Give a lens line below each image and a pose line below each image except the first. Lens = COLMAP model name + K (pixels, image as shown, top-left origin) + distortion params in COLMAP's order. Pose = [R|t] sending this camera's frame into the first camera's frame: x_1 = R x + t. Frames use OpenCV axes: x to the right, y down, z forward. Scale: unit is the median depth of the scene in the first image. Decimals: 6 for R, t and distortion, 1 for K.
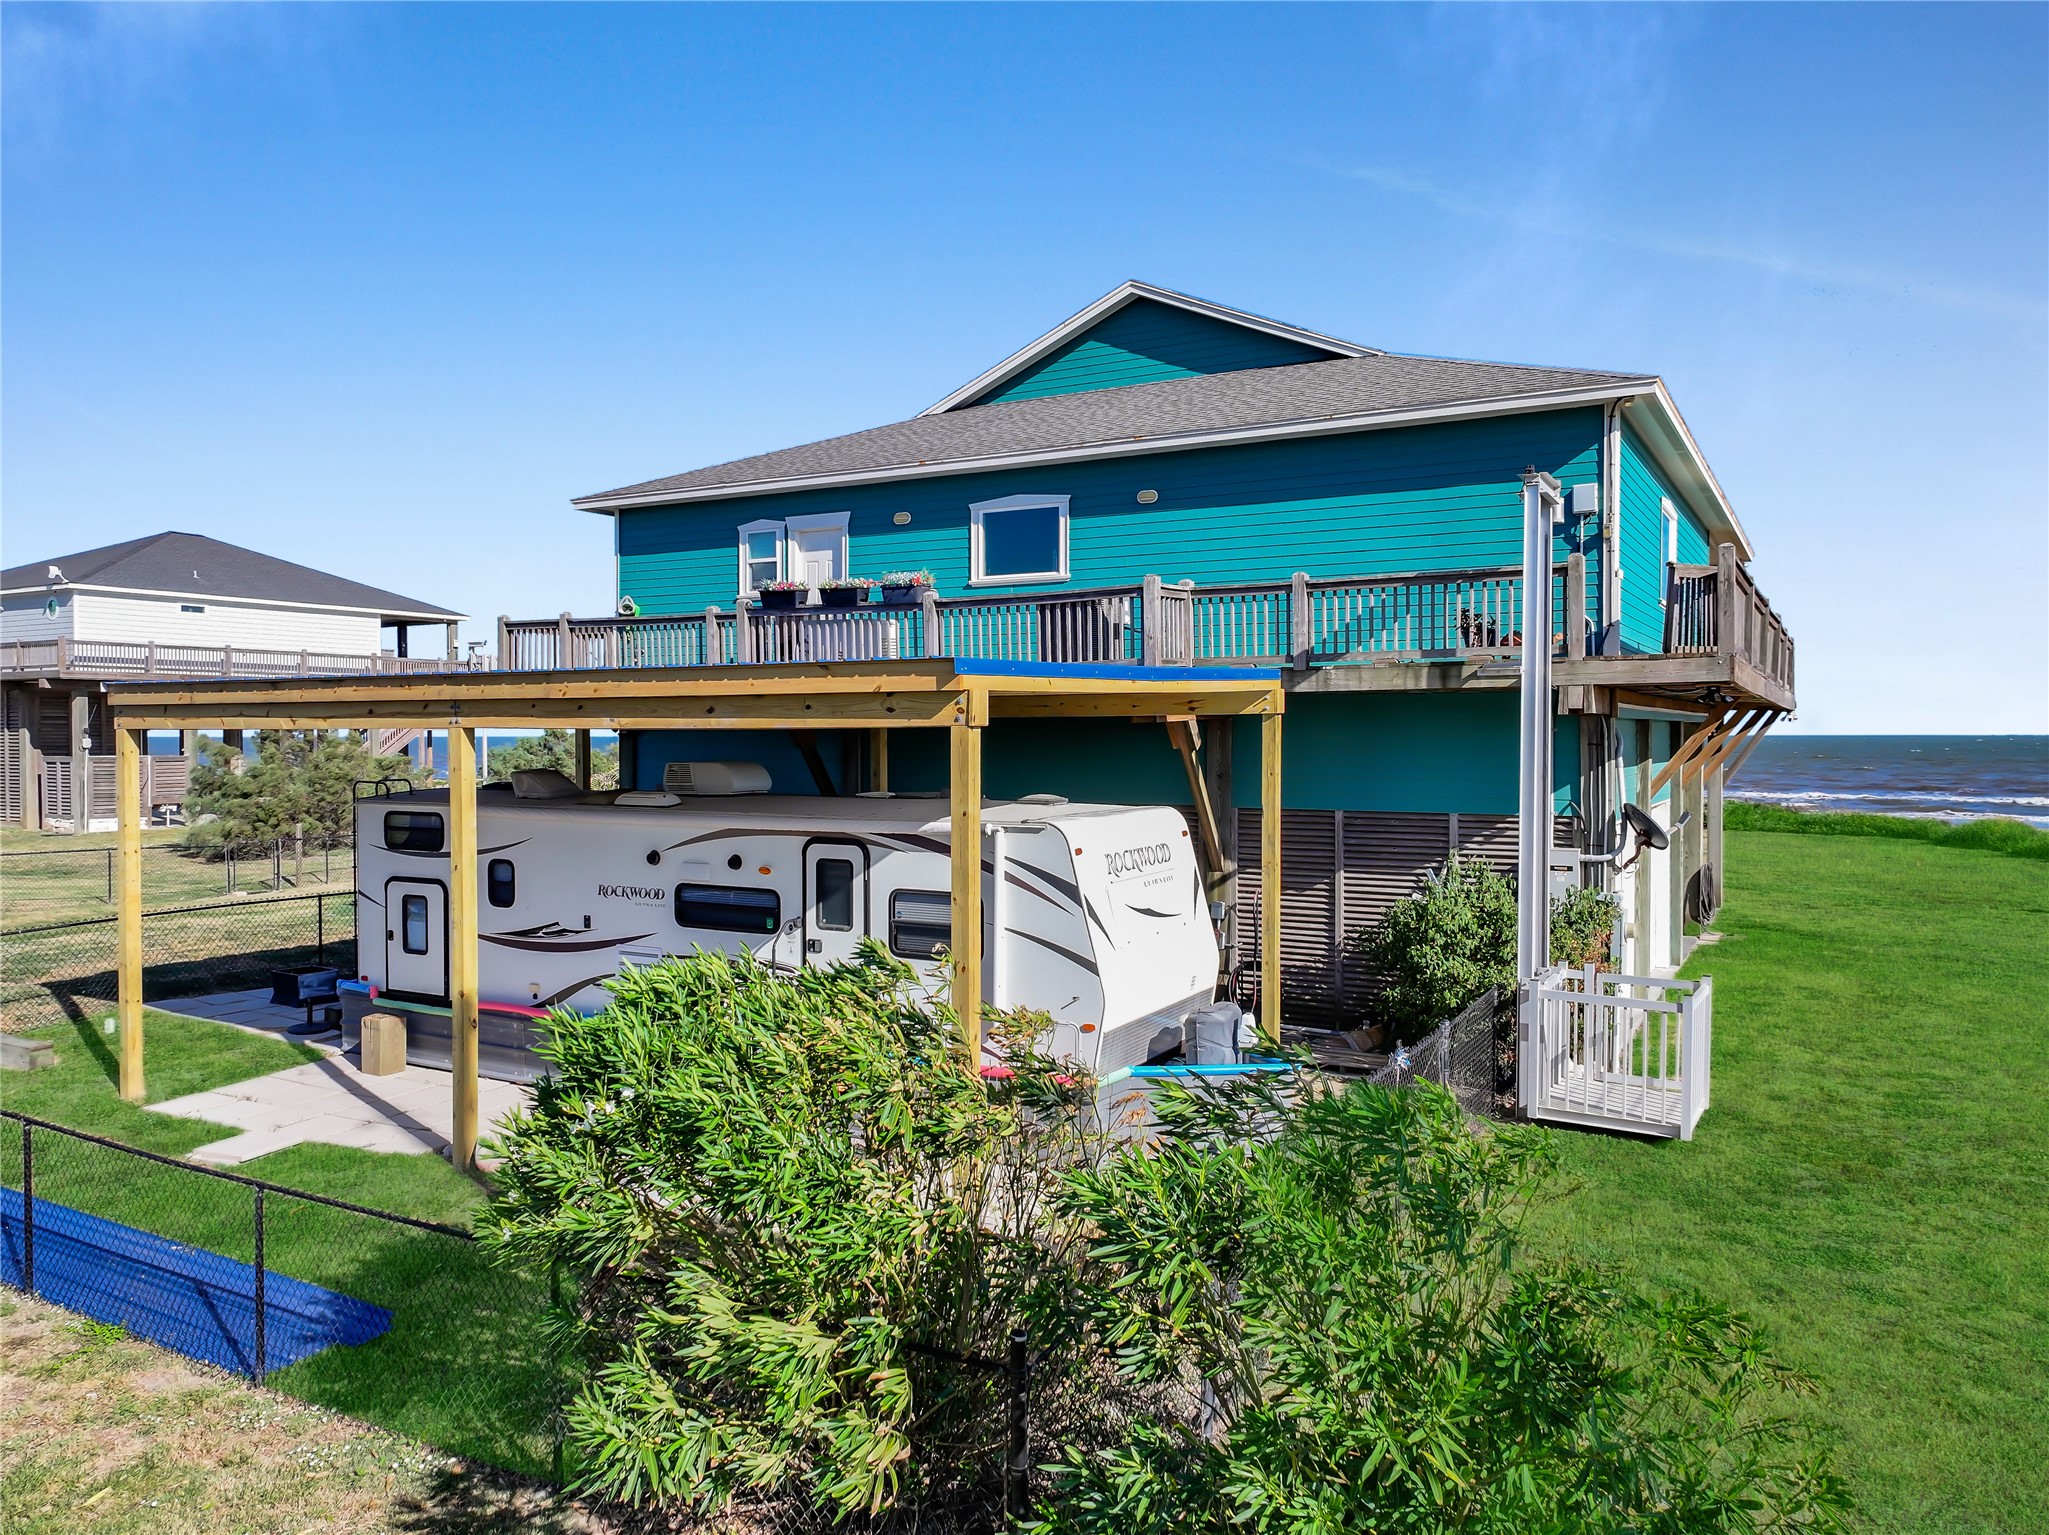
lens RADIAL K [[1438.0, 0, 1024.5], [0, 1438.0, 767.5], [0, 0, 1]] dist [0.020535, 0.001960]
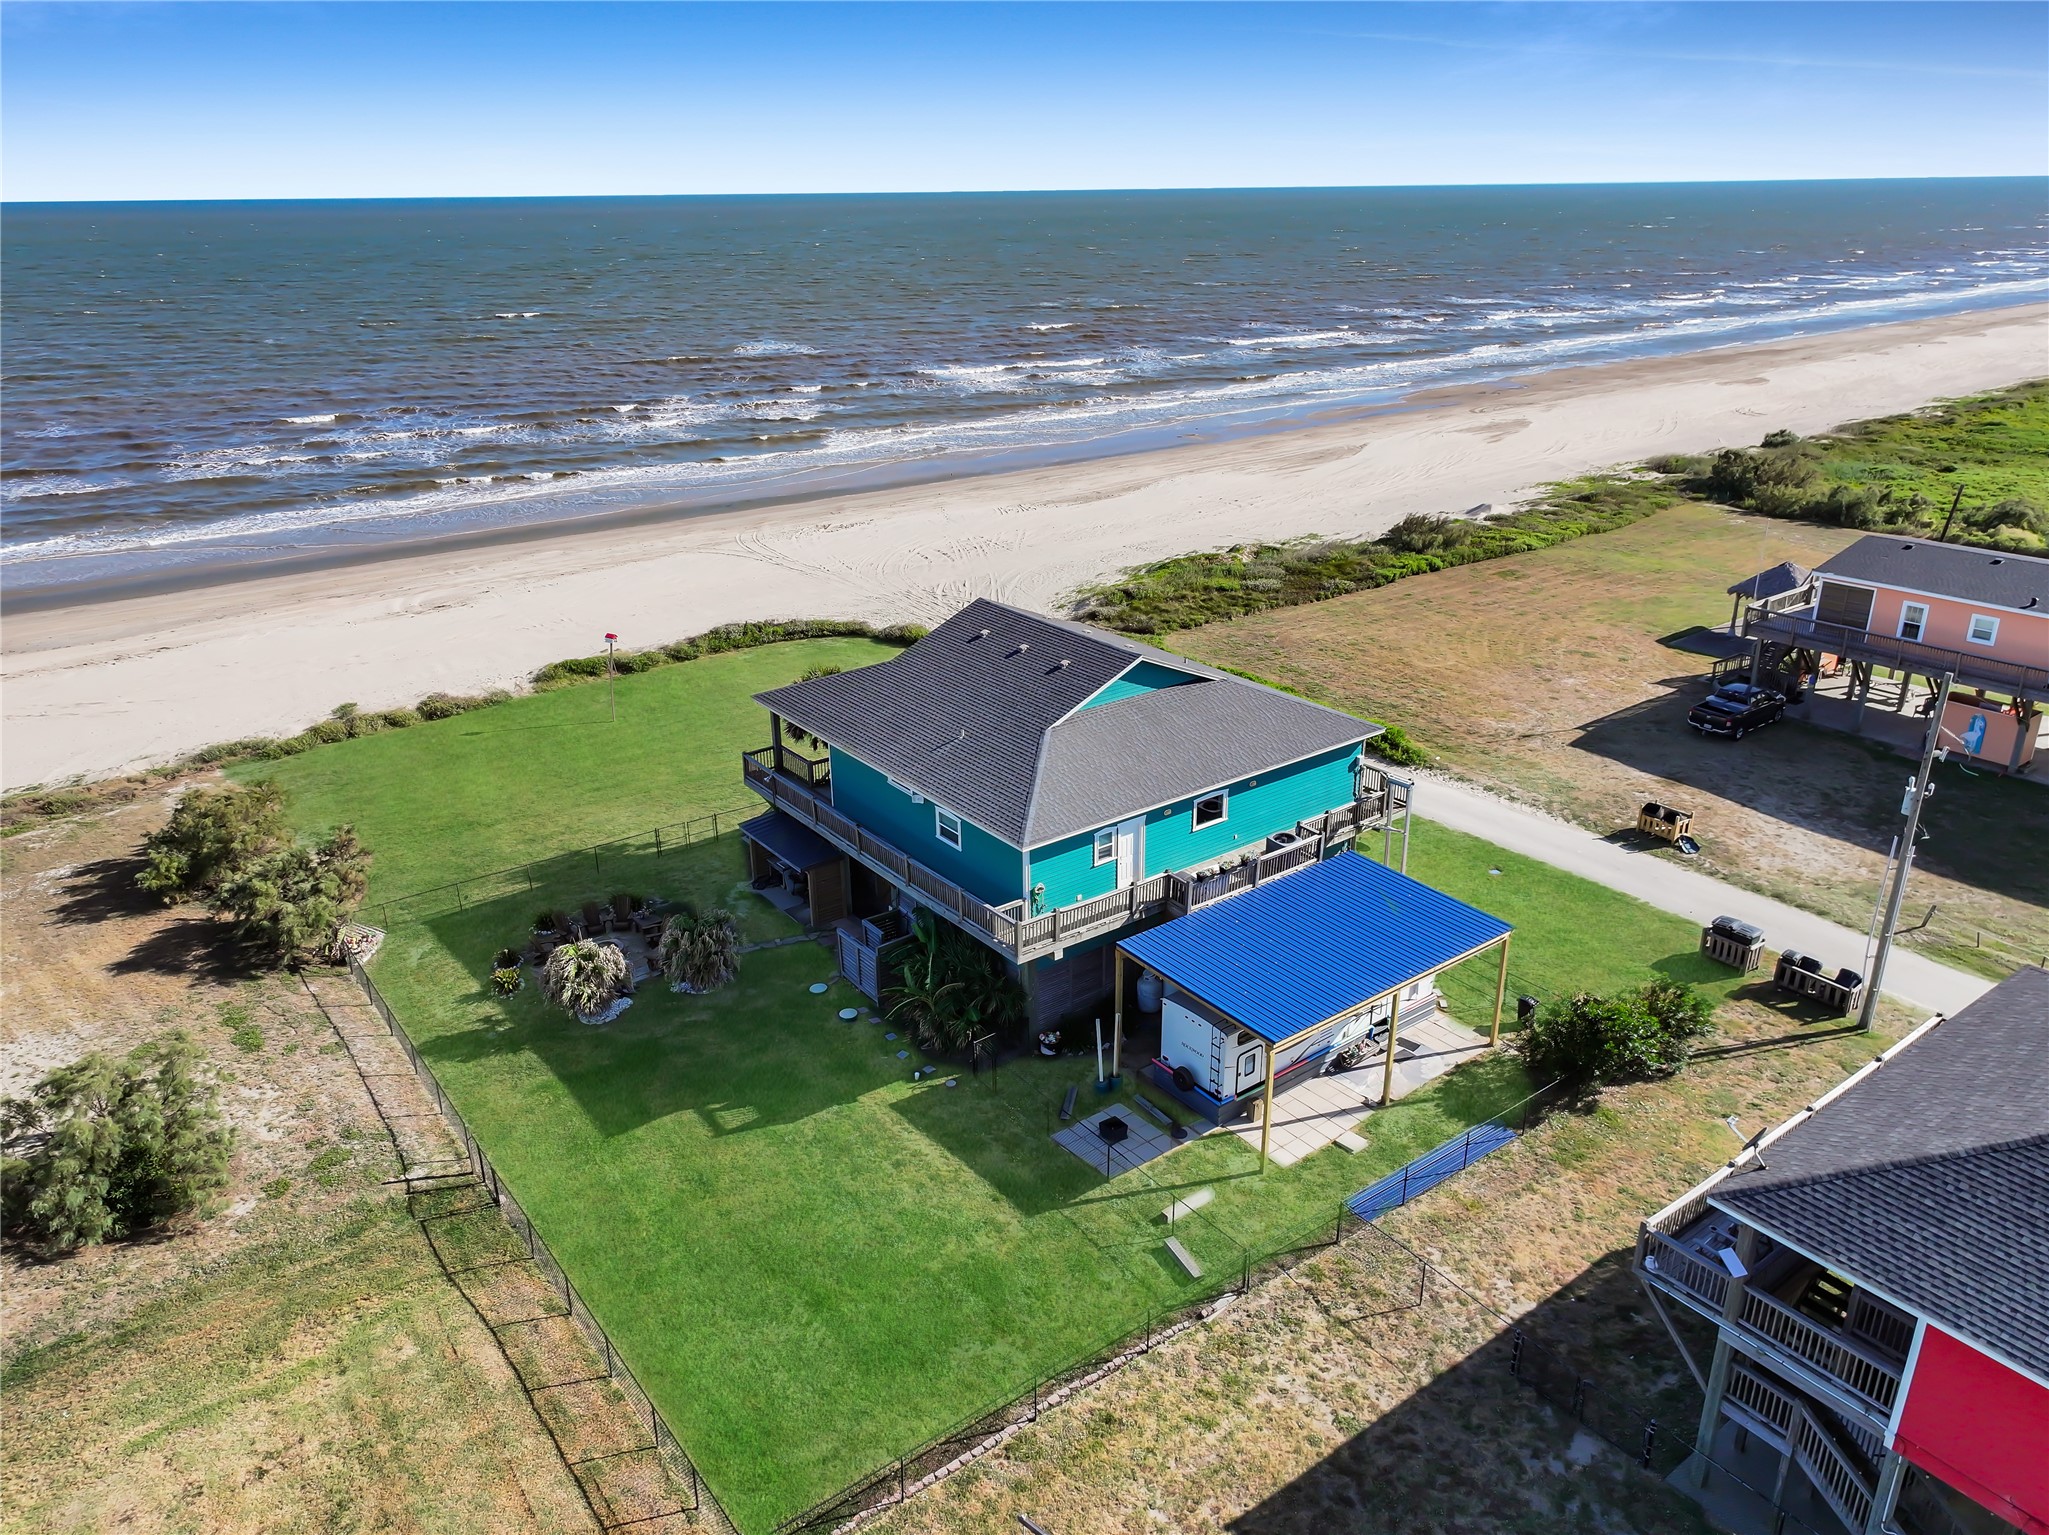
lens RADIAL K [[1438.0, 0, 1024.5], [0, 1438.0, 767.5], [0, 0, 1]] dist [0.020535, 0.001960]
pose [[0.396027, -0.343150, 0.851710, -2.572199], [0.029906, 0.931876, 0.361543, -1.318480], [-0.917752, -0.117710, 0.379311, 0.450560]]
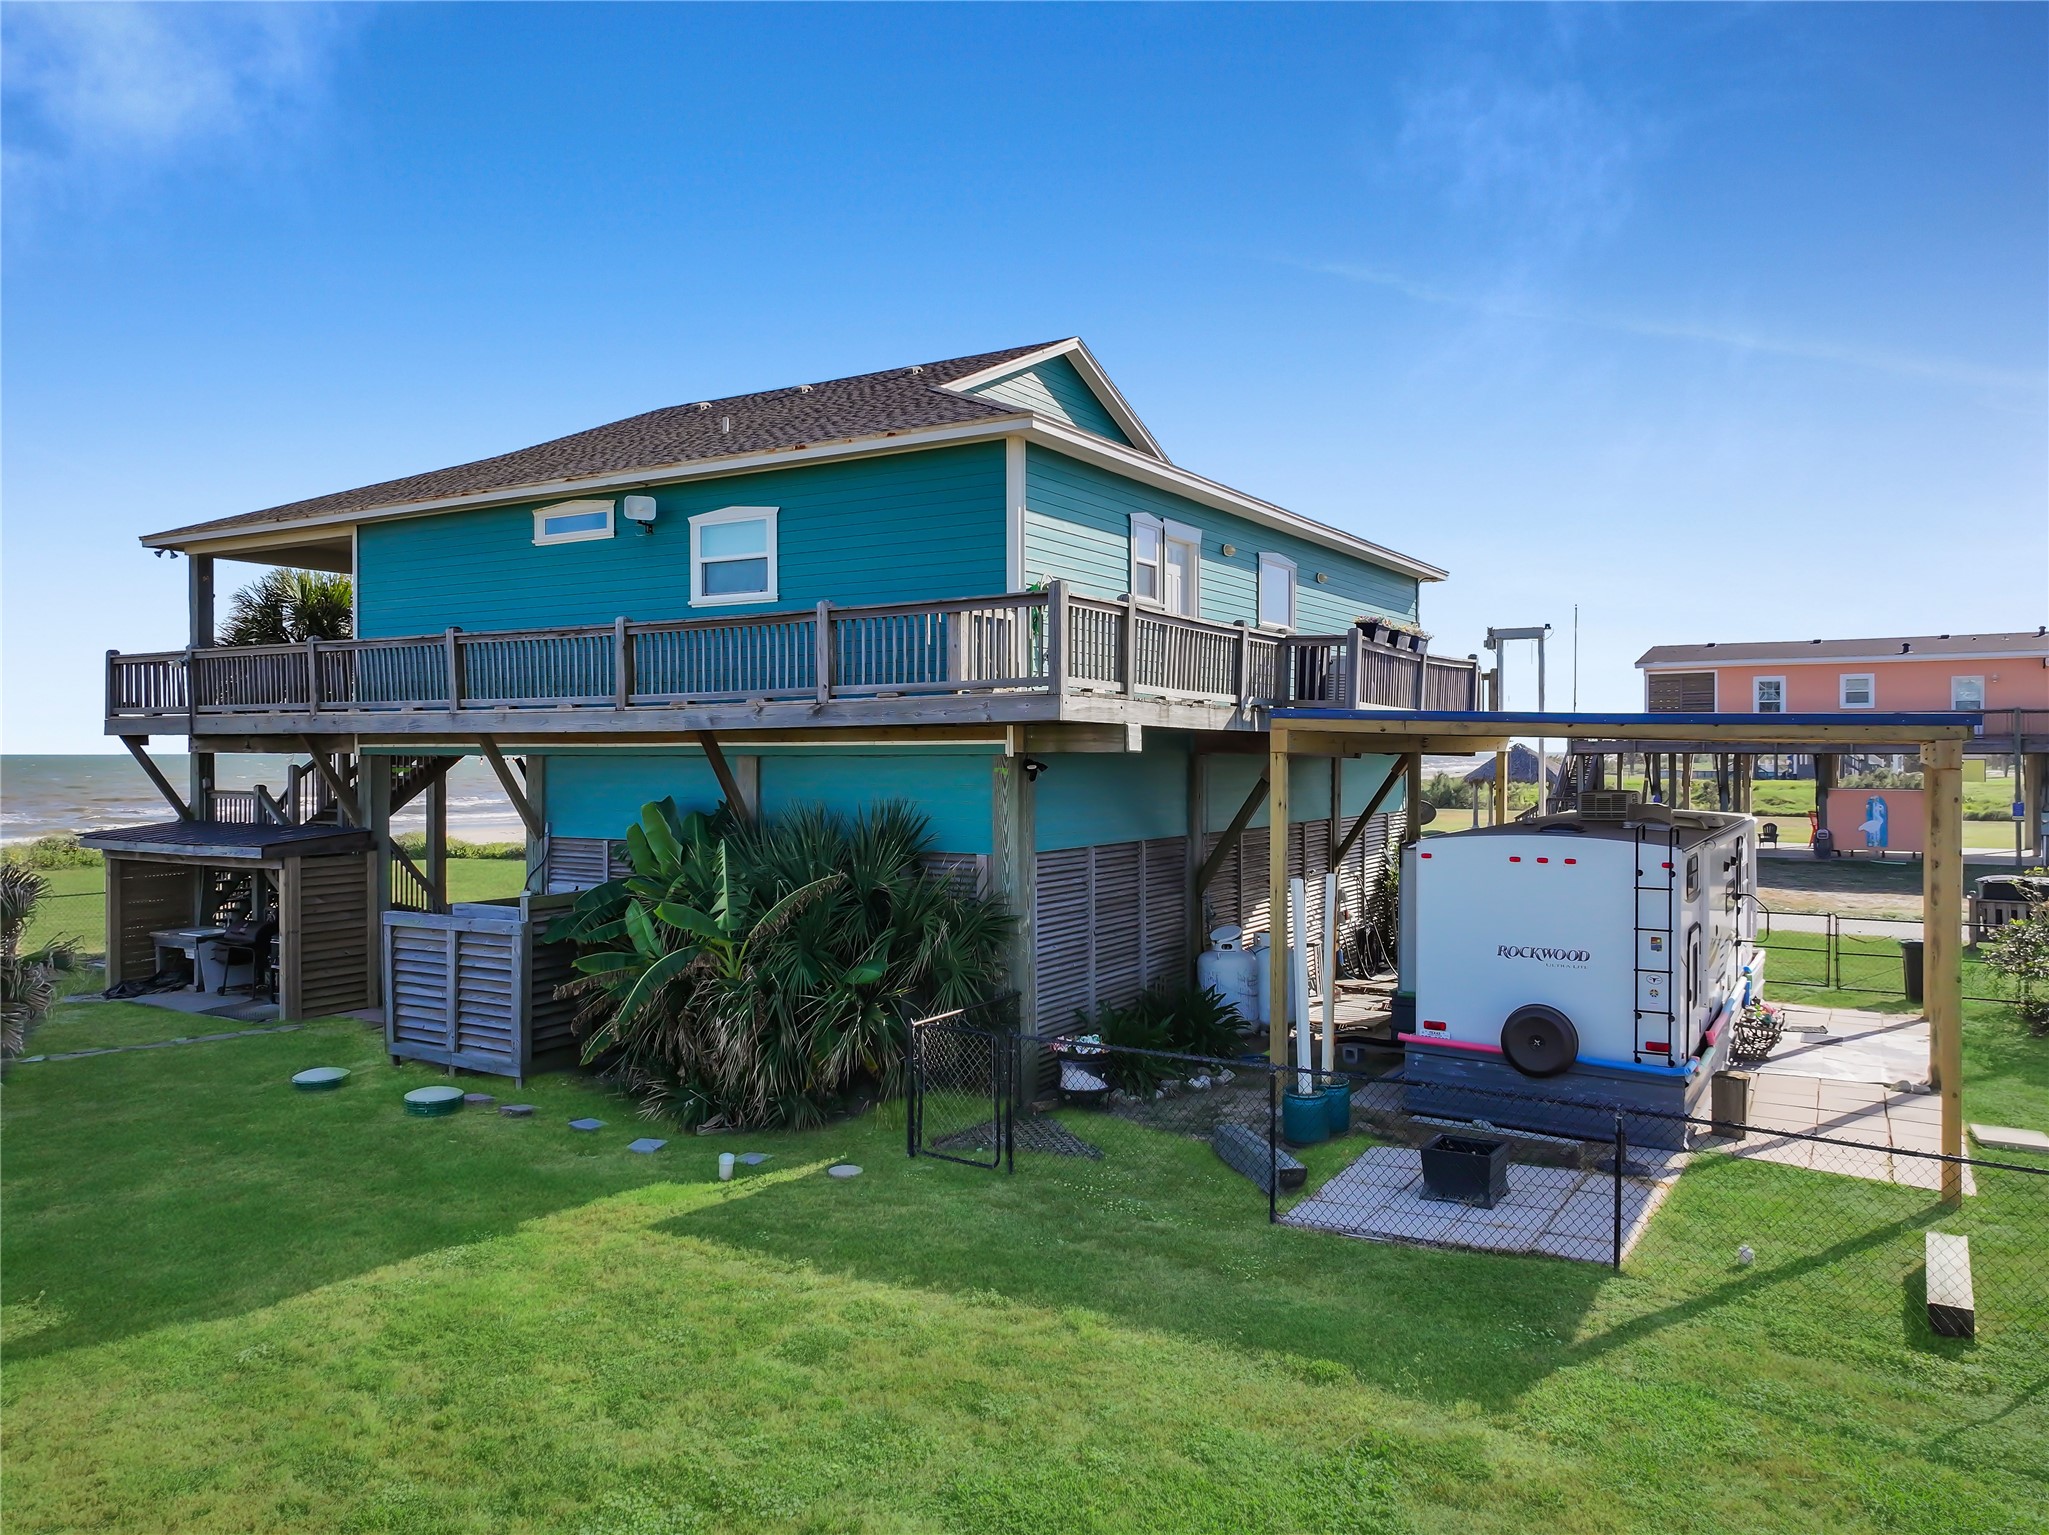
lens RADIAL K [[1438.0, 0, 1024.5], [0, 1438.0, 767.5], [0, 0, 1]] dist [0.020535, 0.001960]
pose [[0.025368, -0.009381, 0.999634, -1.347648], [0.012846, 0.999876, 0.009057, -0.038436], [-0.999596, 0.012612, 0.025485, 1.396522]]
